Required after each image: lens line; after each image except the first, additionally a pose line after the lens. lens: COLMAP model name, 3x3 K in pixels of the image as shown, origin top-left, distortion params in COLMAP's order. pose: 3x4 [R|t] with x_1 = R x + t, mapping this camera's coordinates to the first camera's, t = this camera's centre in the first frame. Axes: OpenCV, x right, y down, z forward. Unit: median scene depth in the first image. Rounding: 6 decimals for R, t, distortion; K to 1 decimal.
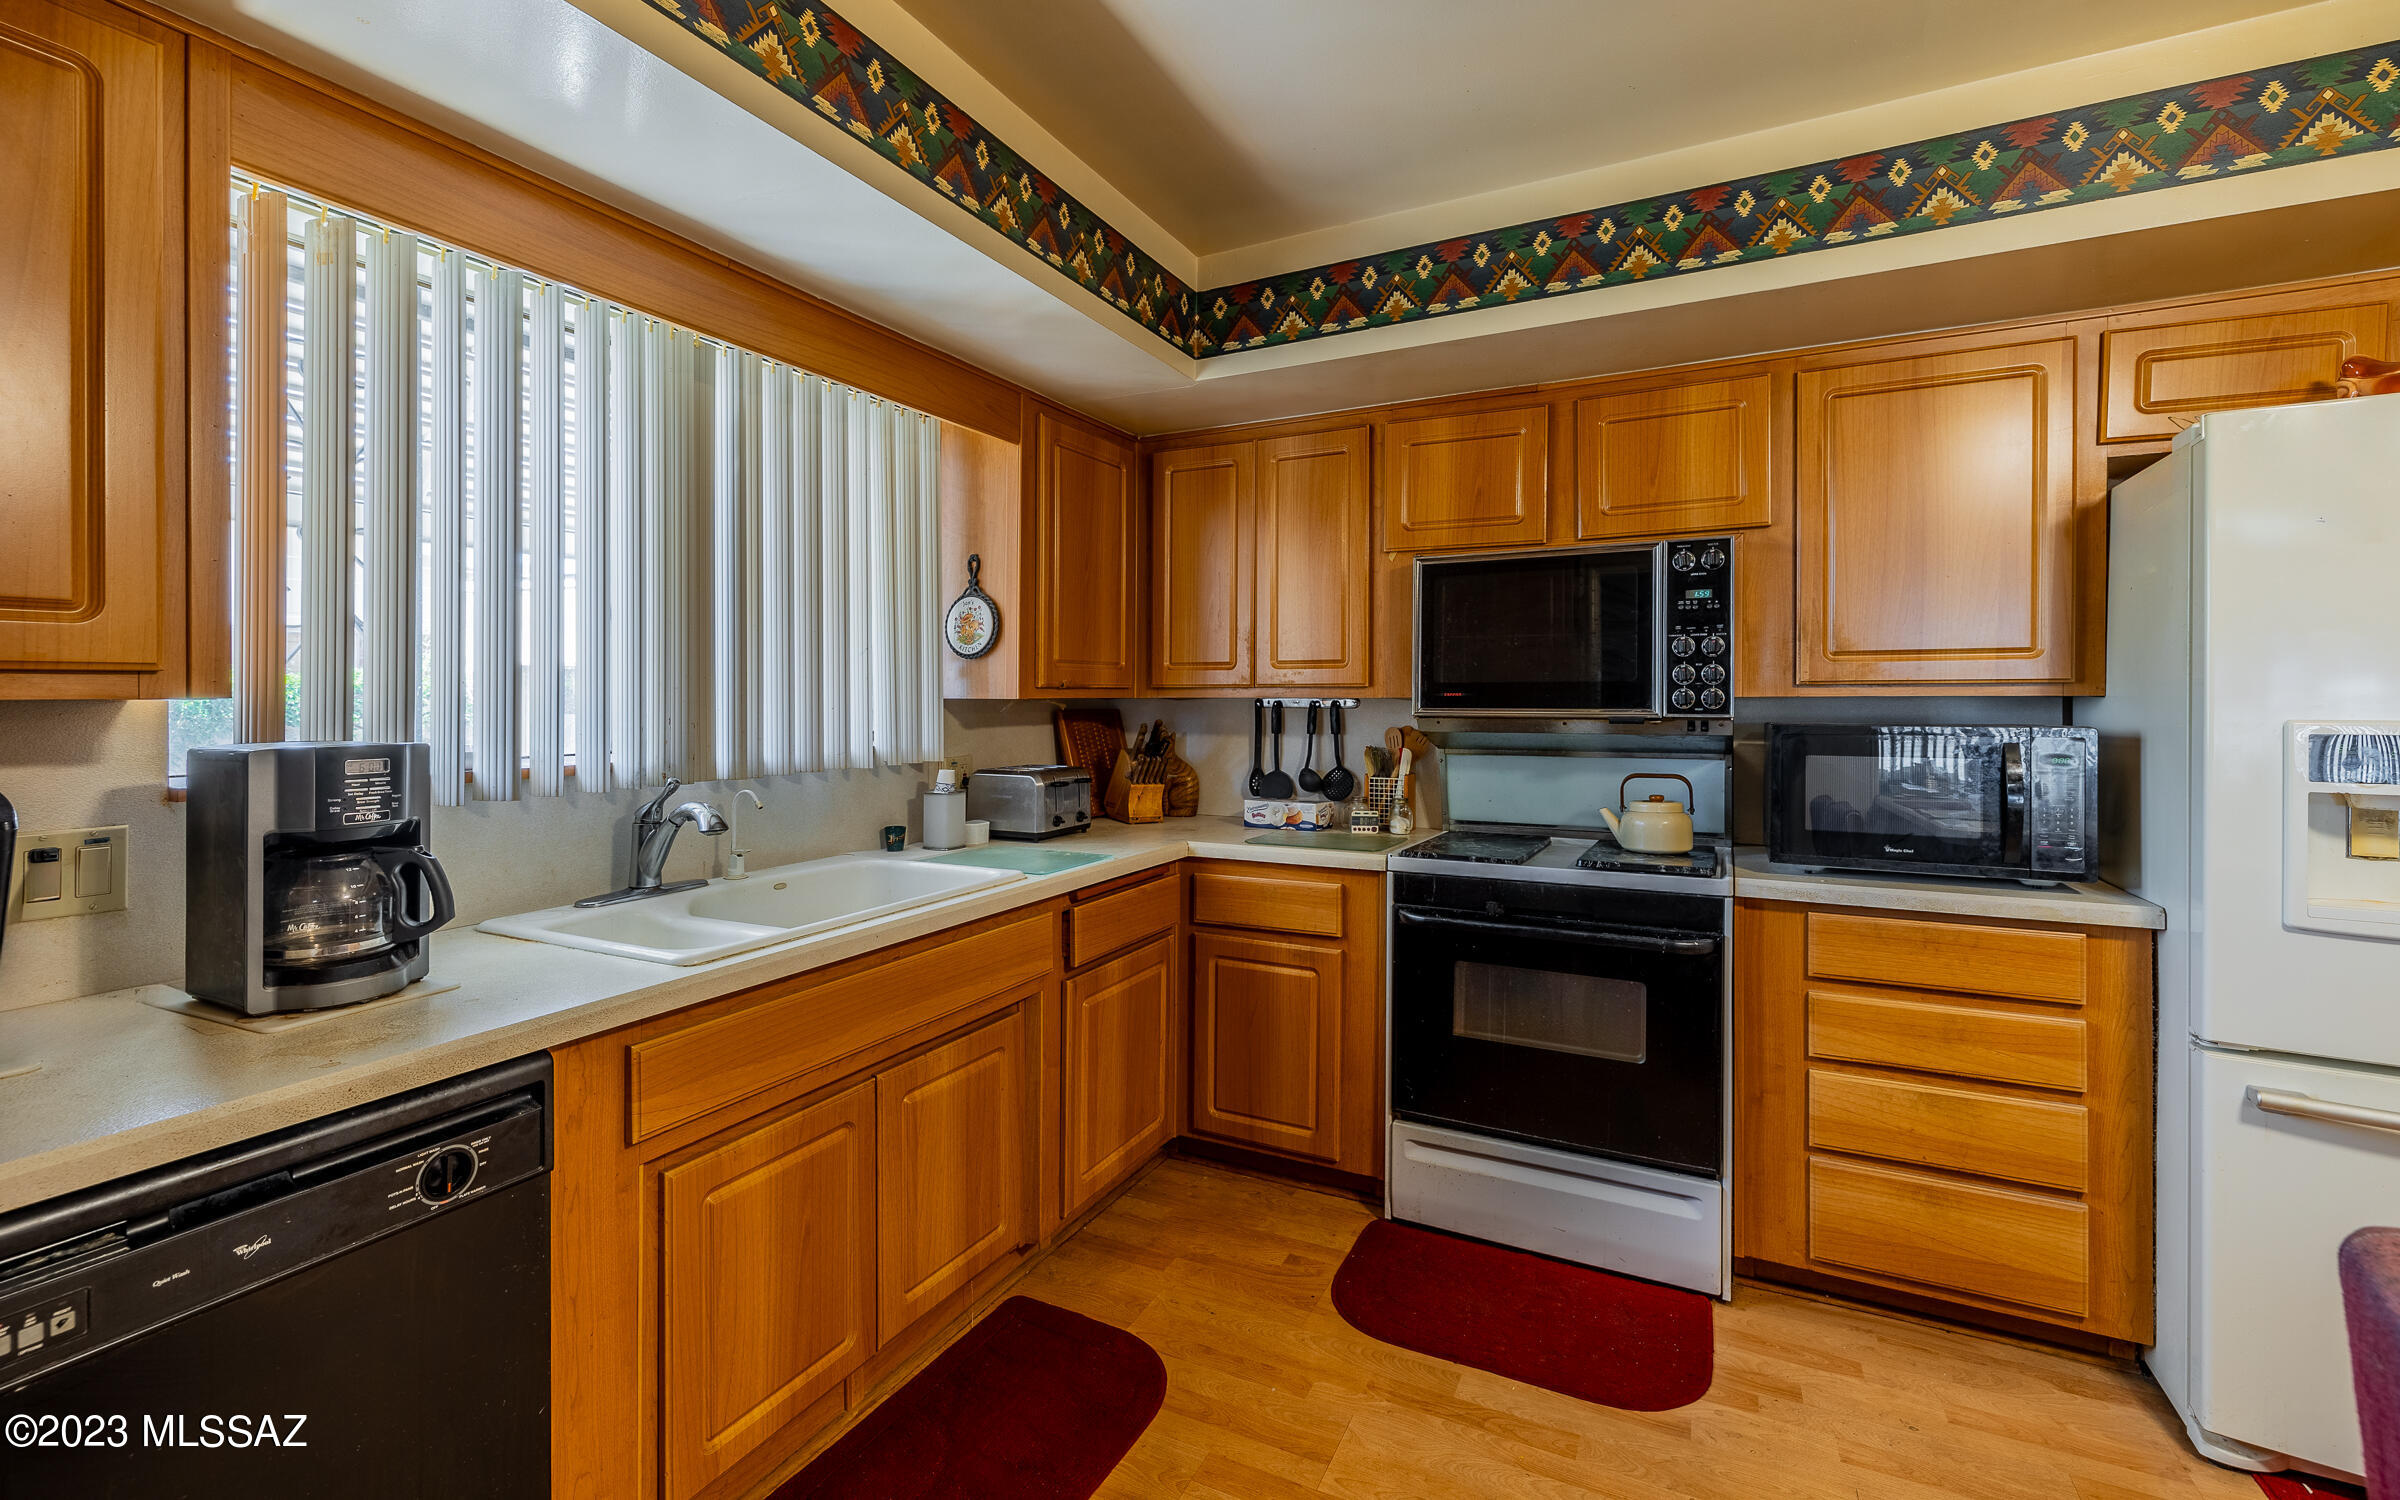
lens RADIAL K [[1016.1, 0, 1198.5], [0, 1016.1, 670.3], [0, 0, 1]] dist [0.000726, 0.000195]
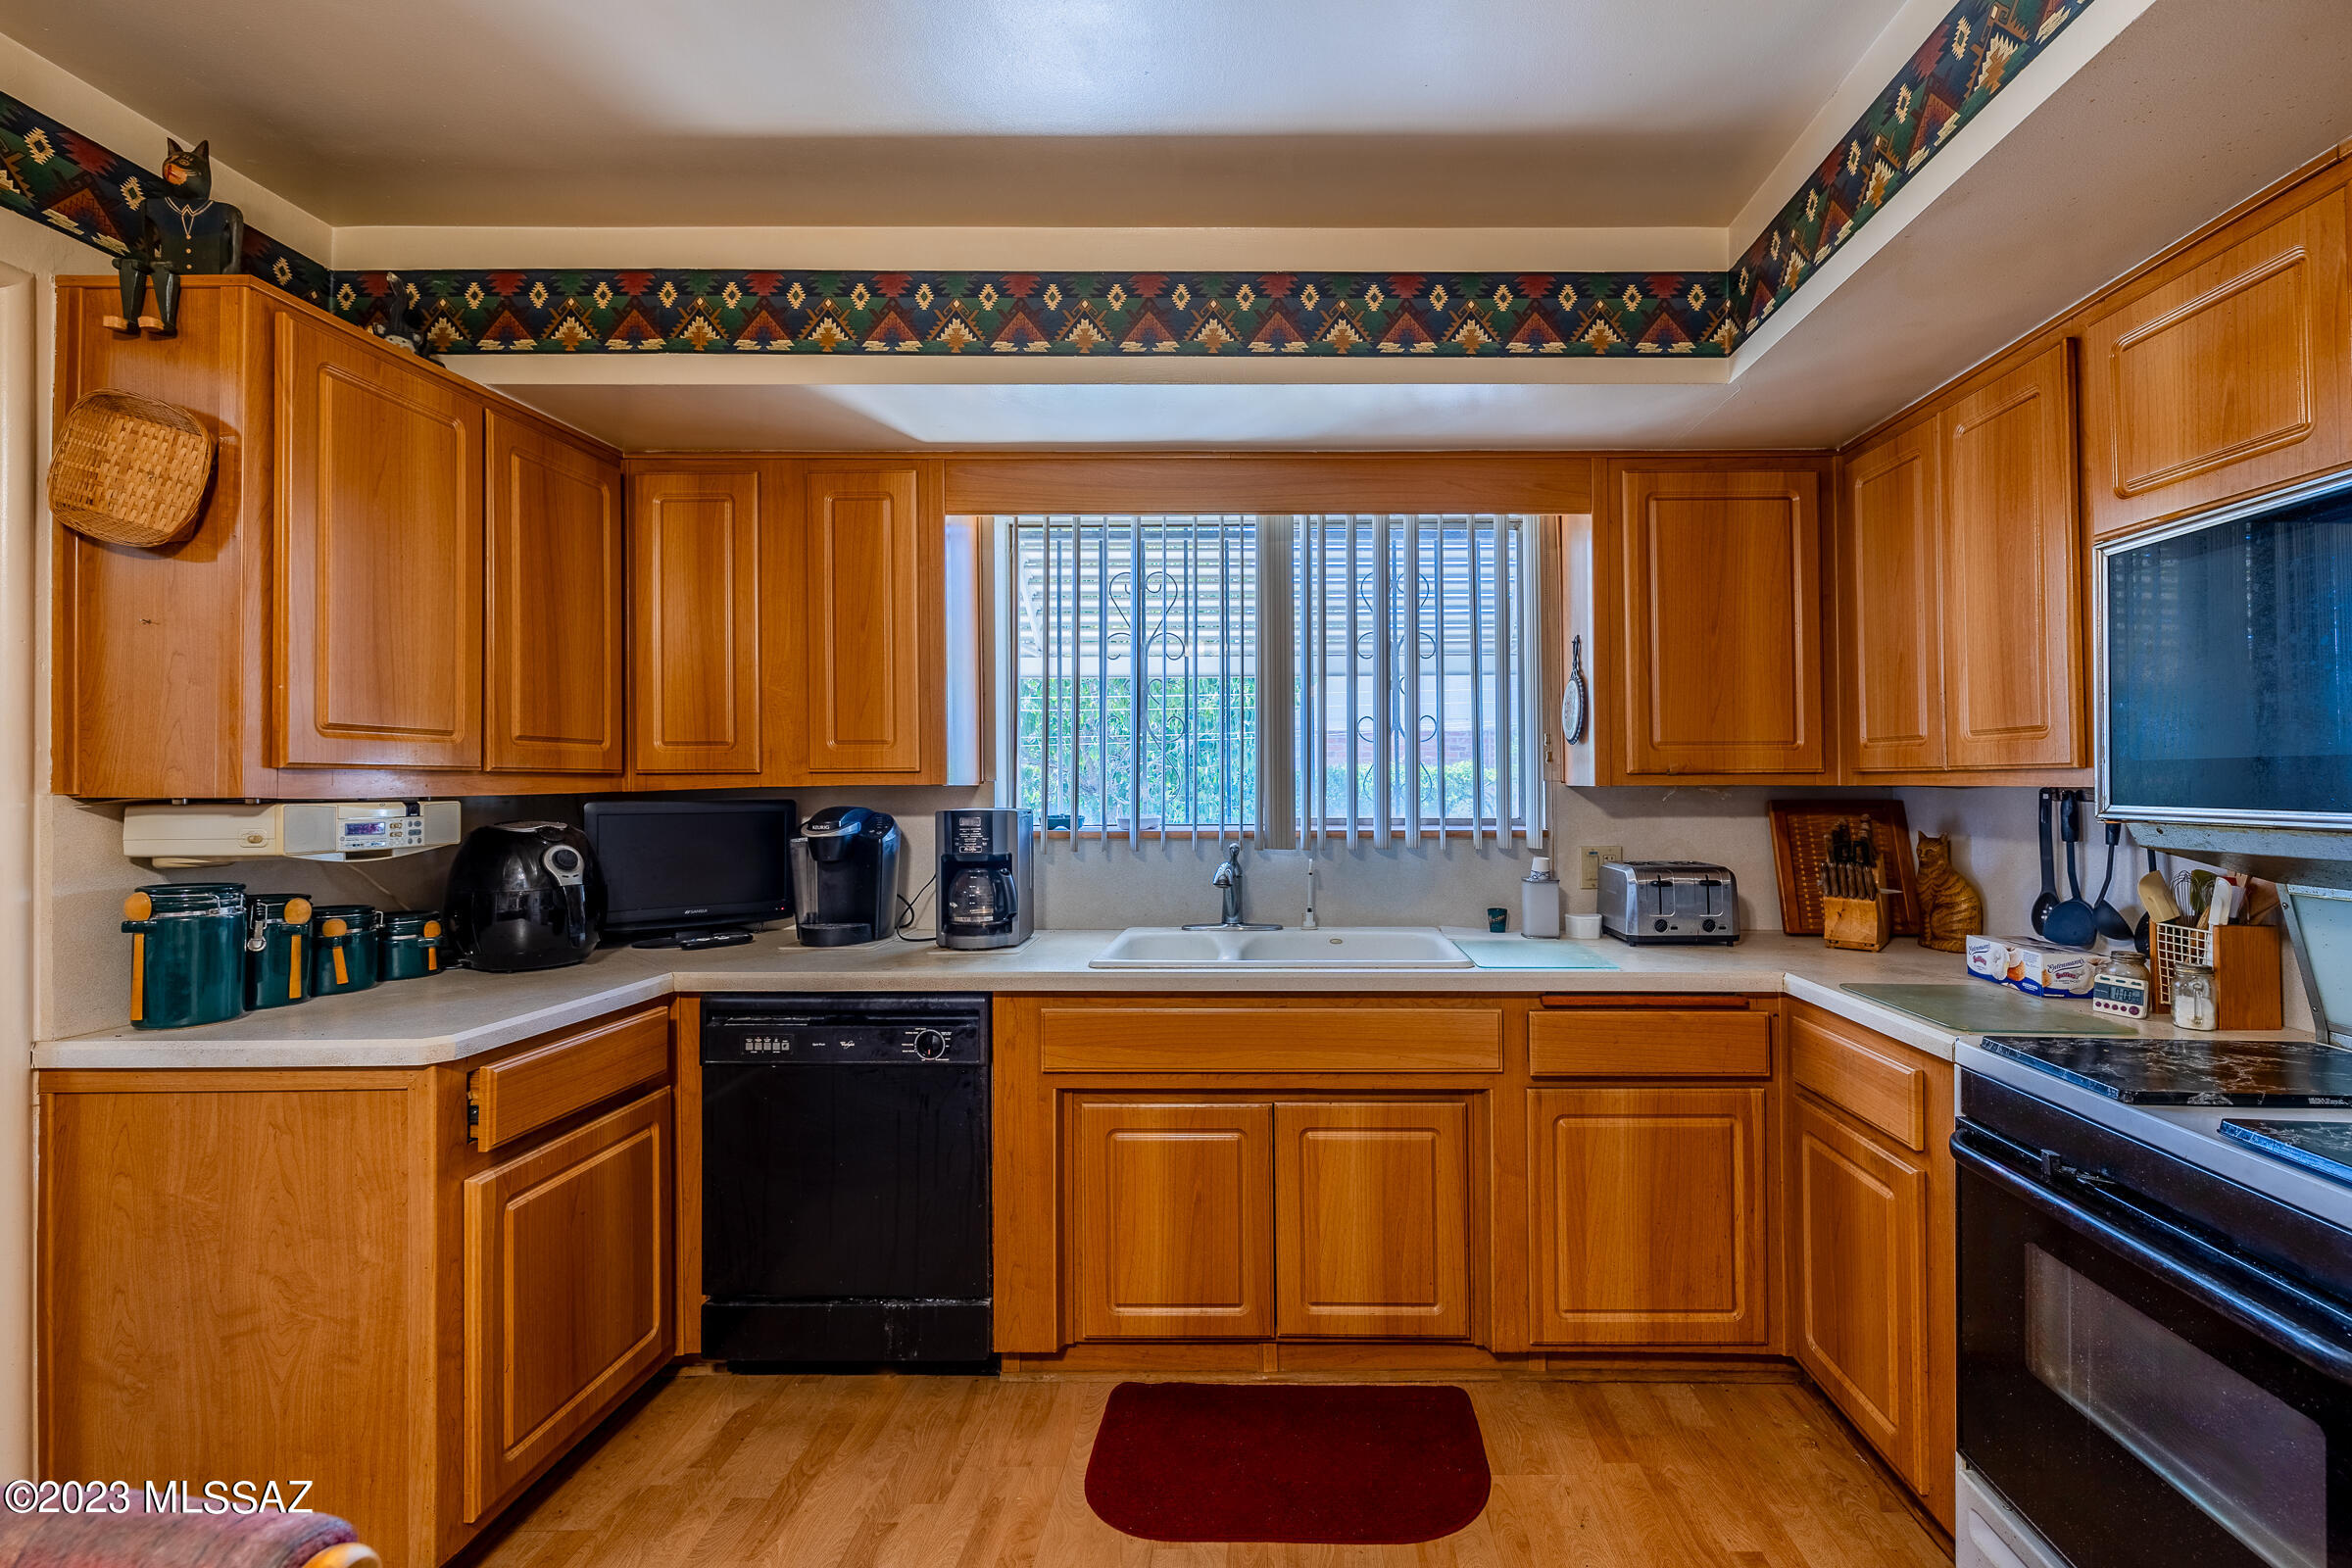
lens RADIAL K [[959.0, 0, 1177.3], [0, 959.0, 746.8], [0, 0, 1]] dist [0.001114, -0.007067]
pose [[0.449921, -0.031891, -0.892499, 0.483359], [0.022775, 0.999447, -0.024231, 0.005238], [0.892778, -0.009425, 0.450399, 0.295721]]
